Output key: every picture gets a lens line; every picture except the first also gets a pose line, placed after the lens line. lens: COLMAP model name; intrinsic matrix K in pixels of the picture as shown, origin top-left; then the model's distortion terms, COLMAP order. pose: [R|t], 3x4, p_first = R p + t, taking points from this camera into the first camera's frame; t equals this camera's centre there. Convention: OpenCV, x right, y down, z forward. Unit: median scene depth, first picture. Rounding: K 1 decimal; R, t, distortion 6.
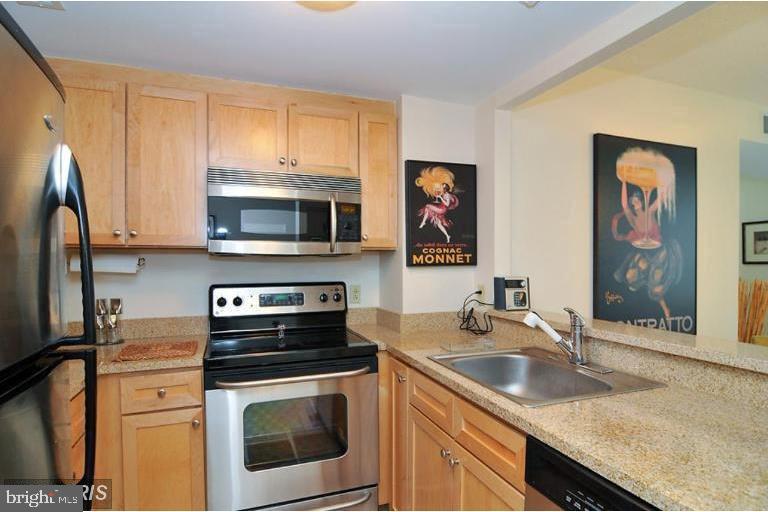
lens RADIAL K [[417.5, 0, 384.0], [0, 417.5, 256.0], [0, 0, 1]] dist [-0.000898, -0.001027]
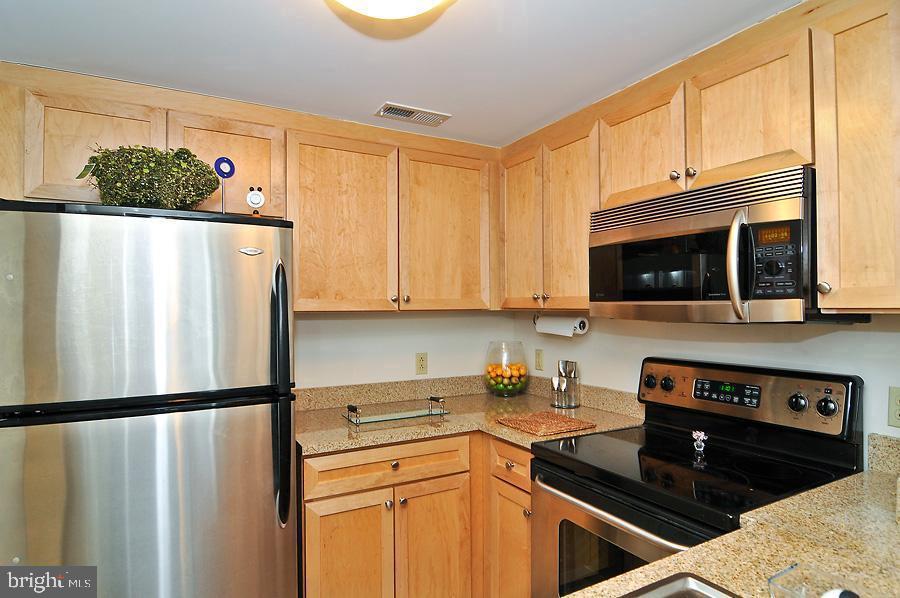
lens RADIAL K [[489.2, 0, 450.0], [0, 489.2, 299.0], [0, 0, 1]] dist [-0.000898, -0.001027]
pose [[0.192341, -0.017292, -0.981176, 0.432070], [0.011846, 0.999813, -0.015298, -0.029964], [0.981257, -0.008681, 0.192510, 0.513320]]
